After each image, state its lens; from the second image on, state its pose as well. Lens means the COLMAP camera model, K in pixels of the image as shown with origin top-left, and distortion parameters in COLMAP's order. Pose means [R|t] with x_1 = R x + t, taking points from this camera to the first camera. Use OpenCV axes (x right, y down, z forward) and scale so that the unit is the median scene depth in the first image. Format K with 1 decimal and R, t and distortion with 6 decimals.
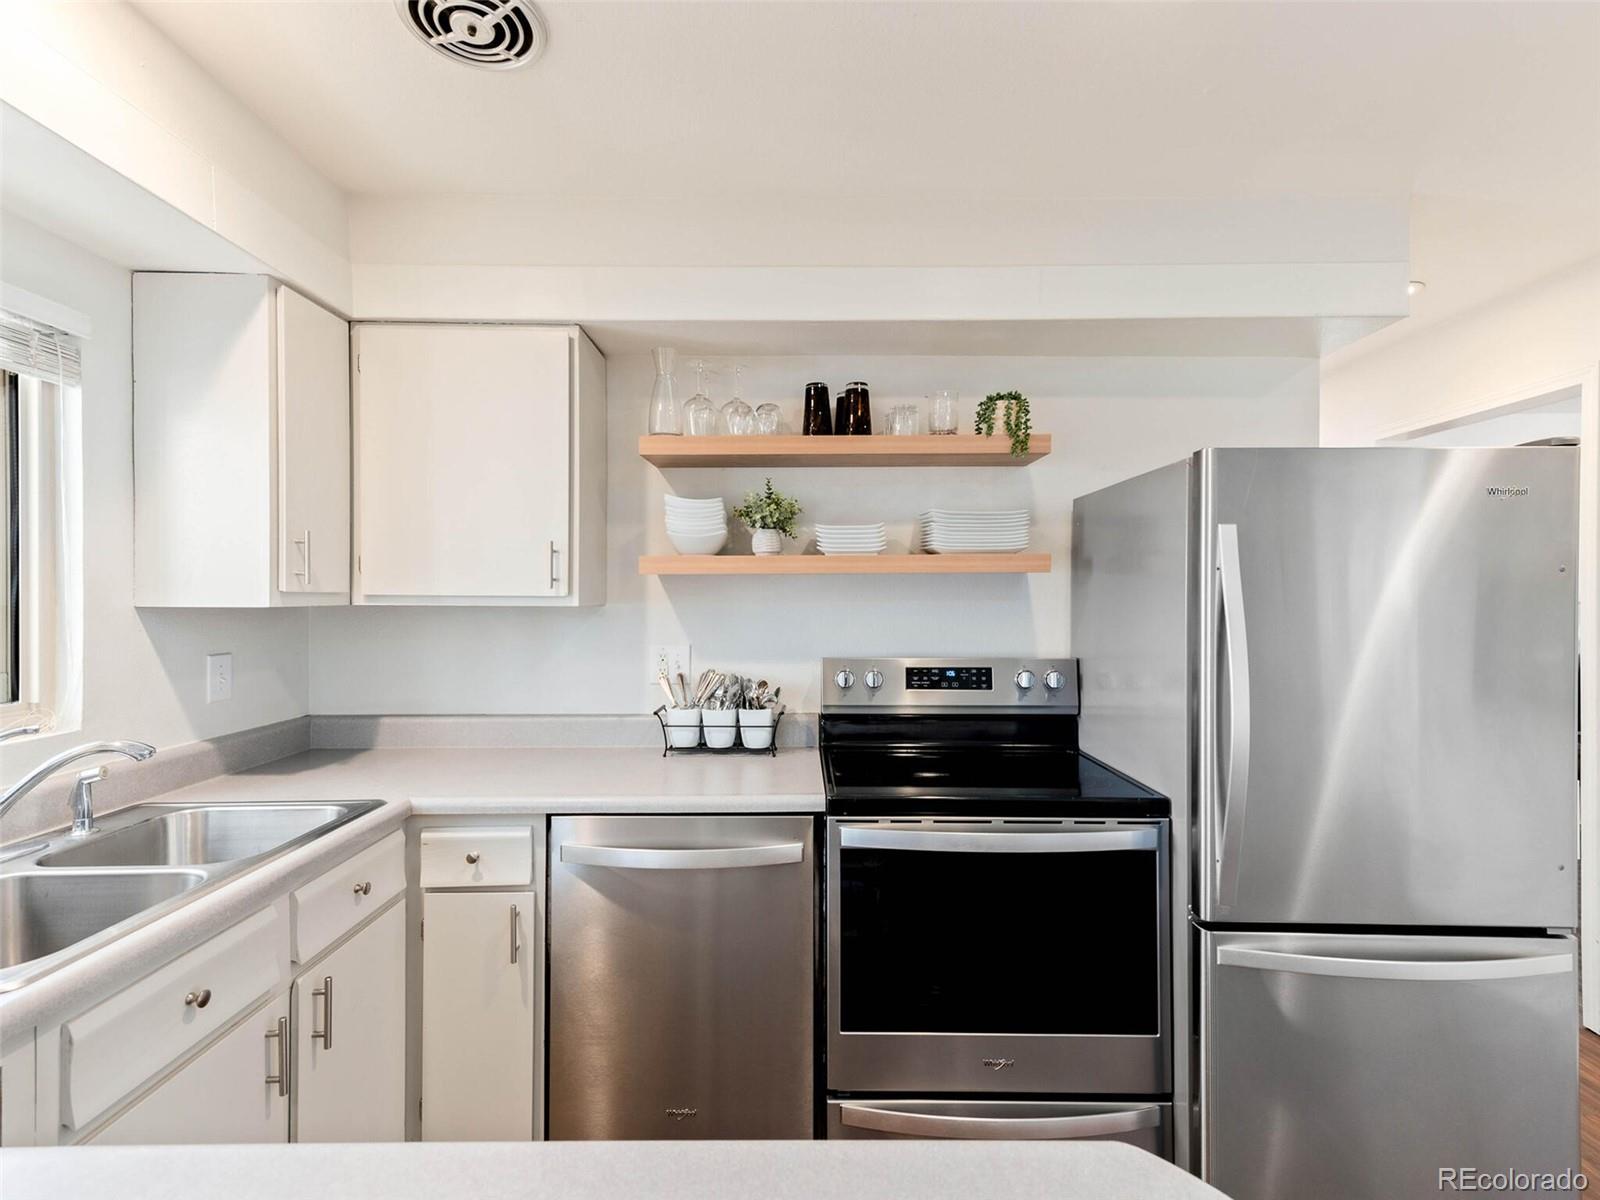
lens RADIAL K [[764.9, 0, 803.7], [0, 764.9, 601.0], [0, 0, 1]] dist [0.014244, -0.004062]
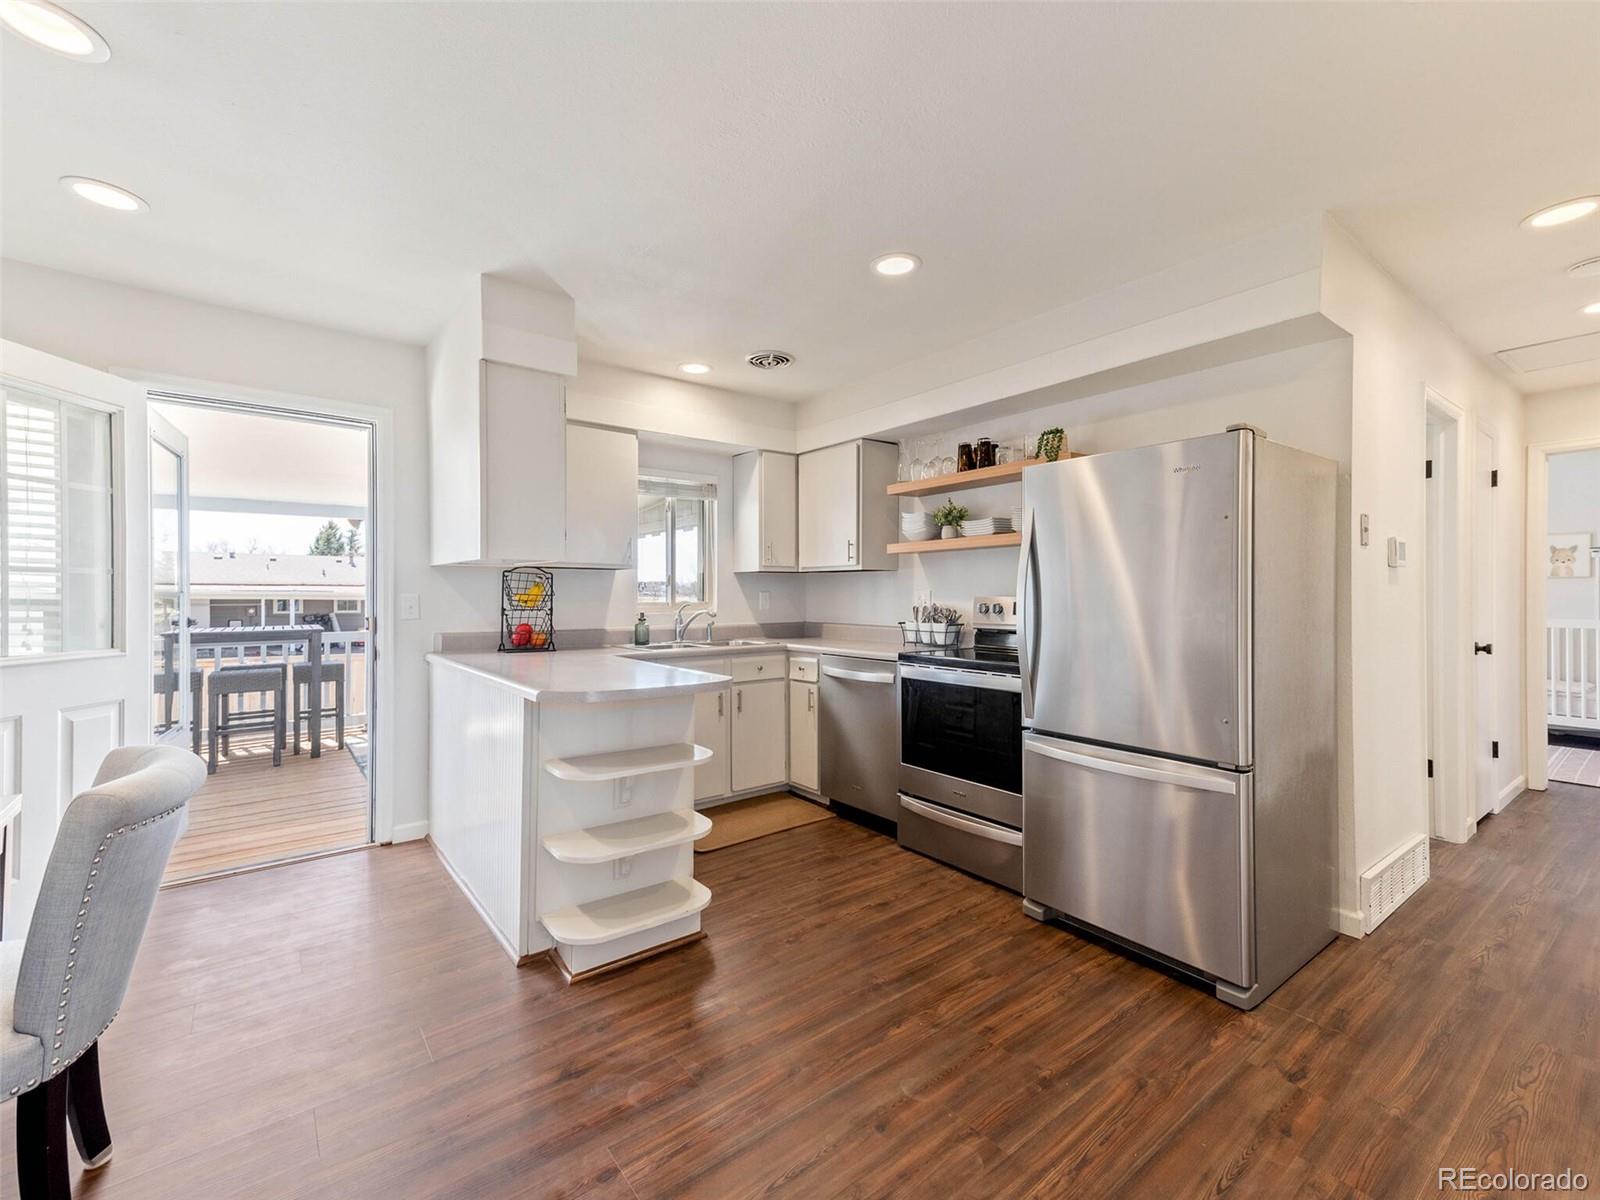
lens RADIAL K [[692.6, 0, 794.9], [0, 692.6, 592.5], [0, 0, 1]] dist [0.015467, 0.000226]
pose [[0.601516, -0.002964, -0.798856, 1.105529], [-0.000771, 0.999991, -0.004290, 0.077166], [0.798861, 0.003196, 0.601508, -0.306397]]
